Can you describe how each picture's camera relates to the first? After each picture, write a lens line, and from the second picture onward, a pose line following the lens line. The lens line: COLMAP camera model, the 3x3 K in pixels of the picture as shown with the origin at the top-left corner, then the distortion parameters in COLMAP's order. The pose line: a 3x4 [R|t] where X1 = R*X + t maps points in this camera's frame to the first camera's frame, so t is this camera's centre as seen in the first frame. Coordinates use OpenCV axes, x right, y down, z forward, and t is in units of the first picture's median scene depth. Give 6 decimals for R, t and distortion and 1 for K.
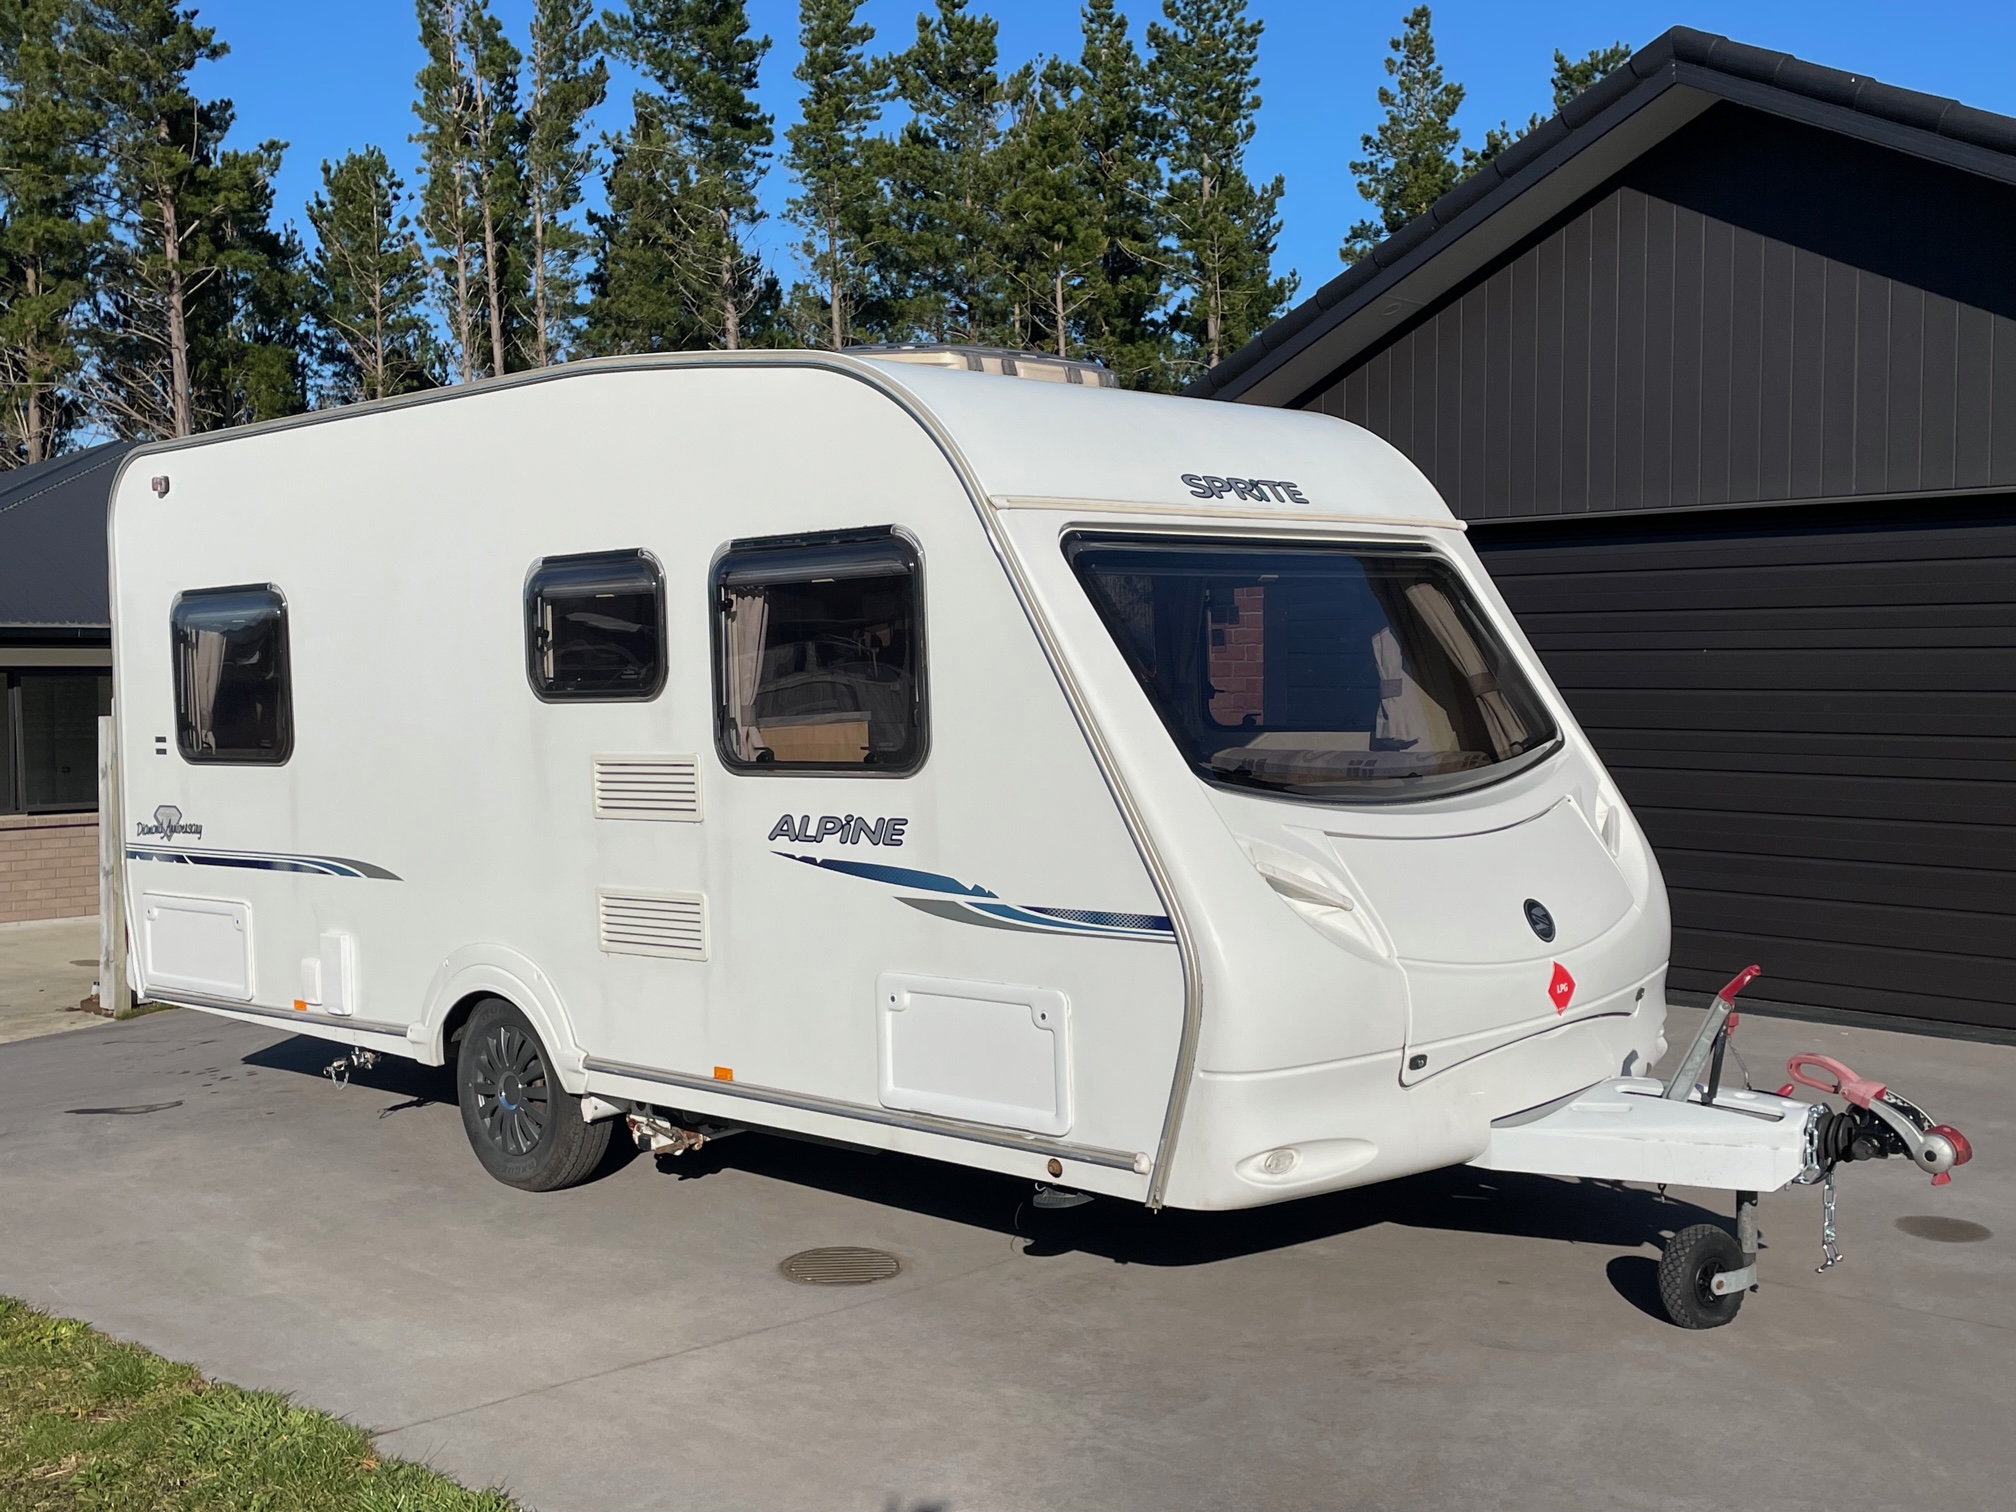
lens RADIAL K [[2064.8, 0, 985.5], [0, 2064.8, 754.5], [0, 0, 1]] dist [0.048217, 0.000000]
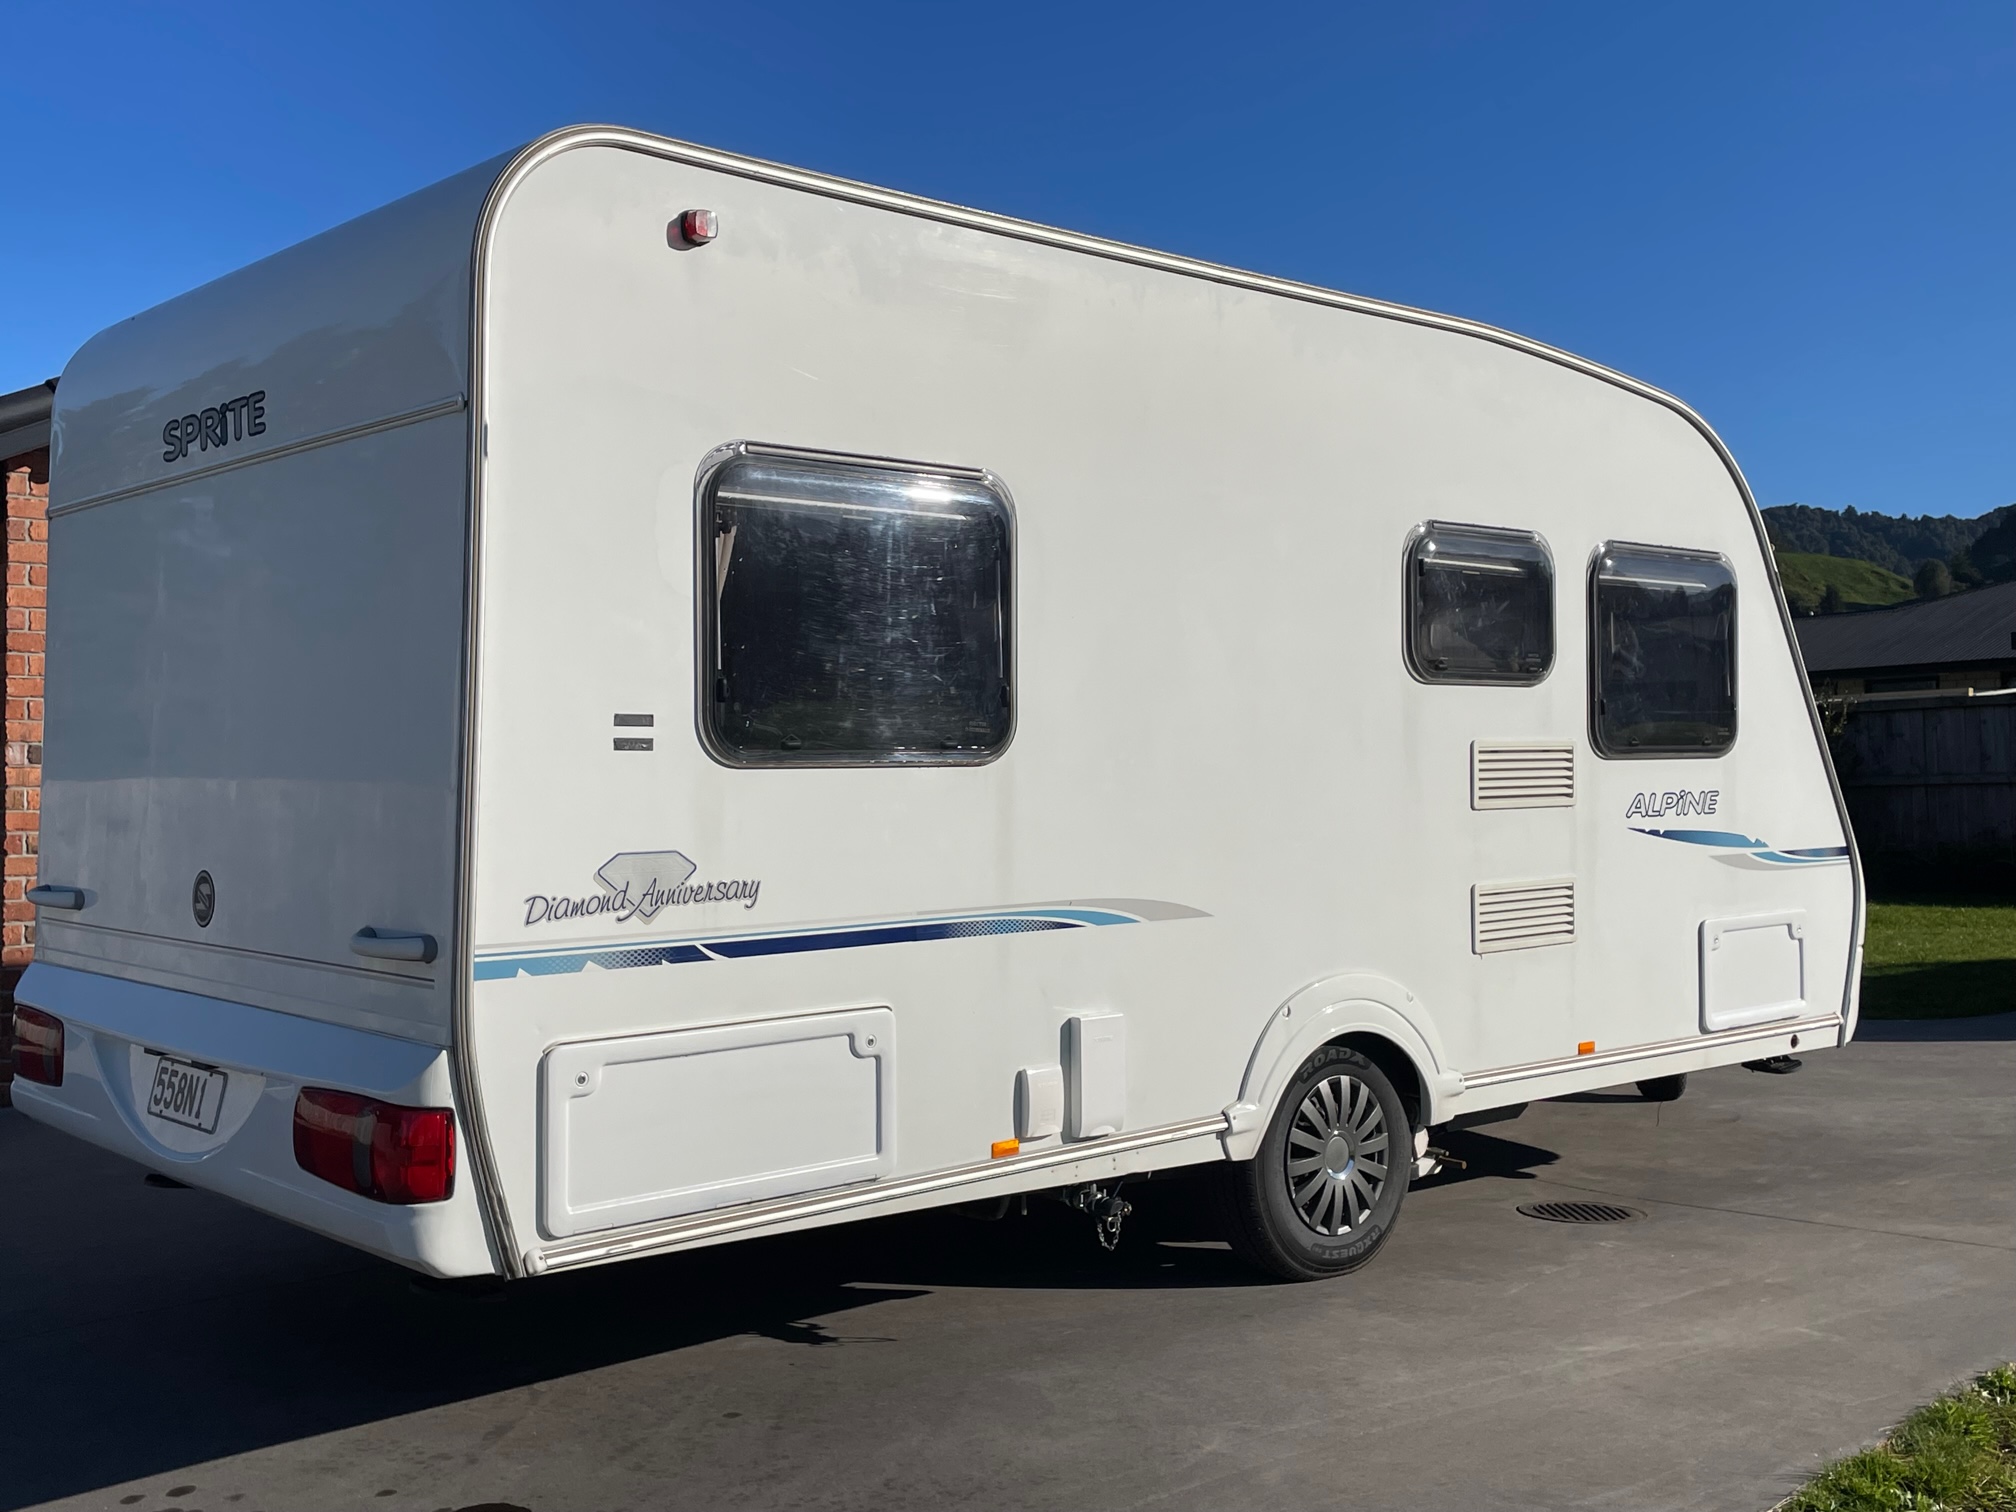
lens RADIAL K [[2064.8, 0, 1003.0], [0, 2064.8, 753.0], [0, 0, 1]] dist [0.048217, 0.000000]
pose [[0.102205, 0.000535, 0.994763, -0.961232], [0.014902, 0.999887, -0.002069, 0.003223], [-0.994652, 0.015035, 0.102186, 0.943491]]
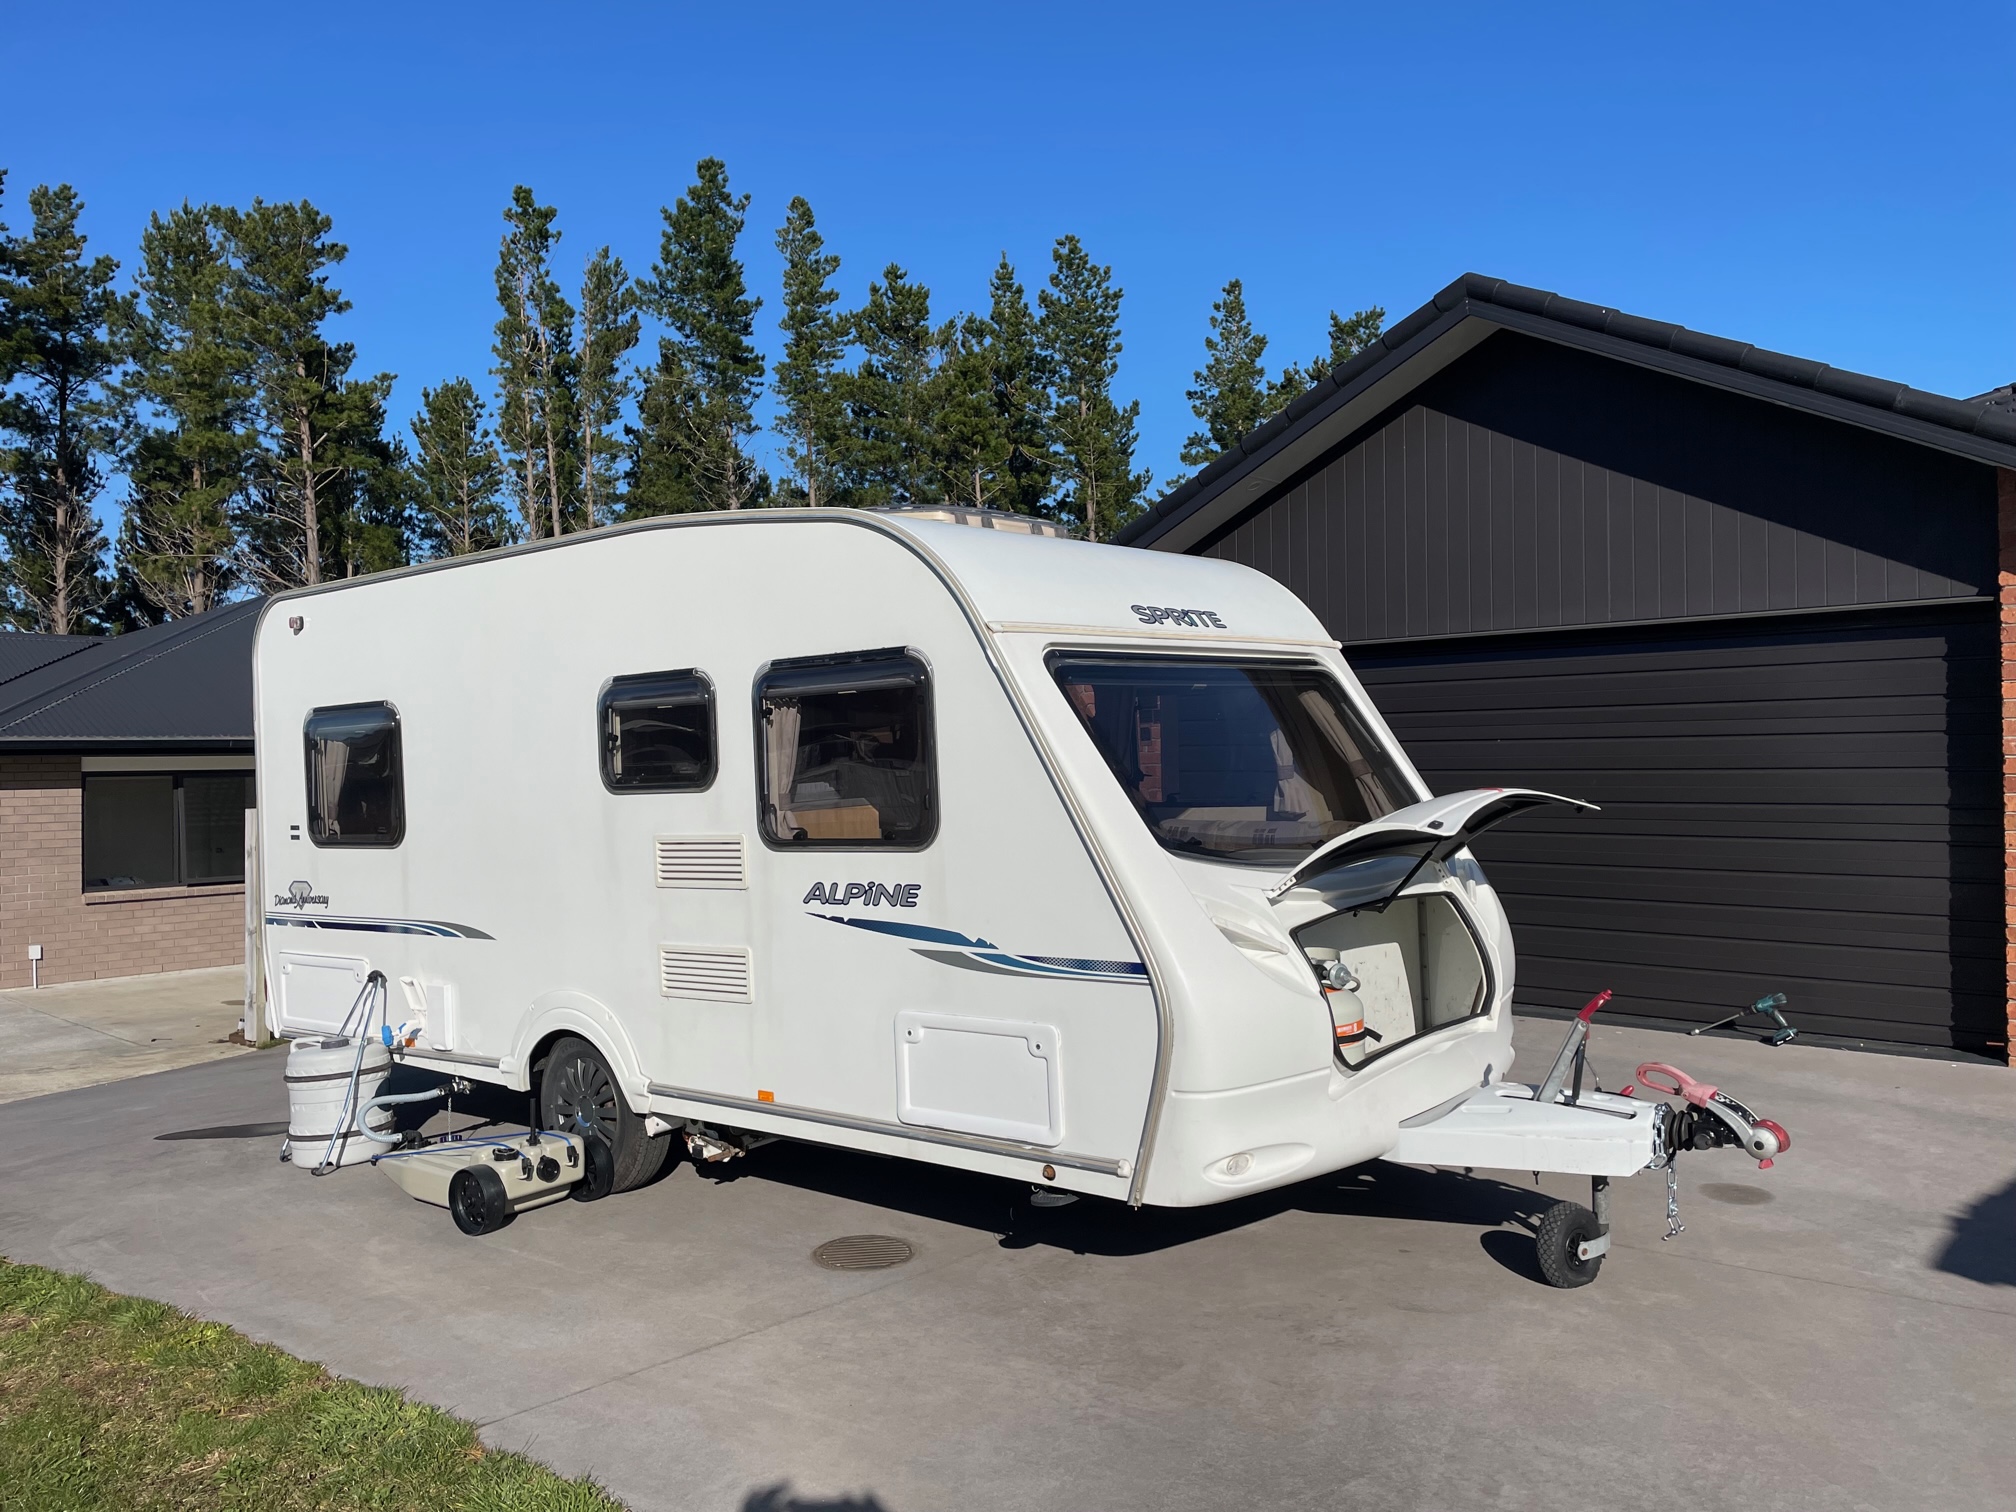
lens RADIAL K [[1516.9, 0, 1009.7], [0, 1516.9, 758.3], [0, 0, 1]] dist [0.084560, -0.111078]
pose [[0.998243, -0.013236, 0.057750, -0.026038], [0.015718, 0.998962, -0.042742, -0.003154], [-0.057124, 0.043575, 0.997416, 0.067257]]
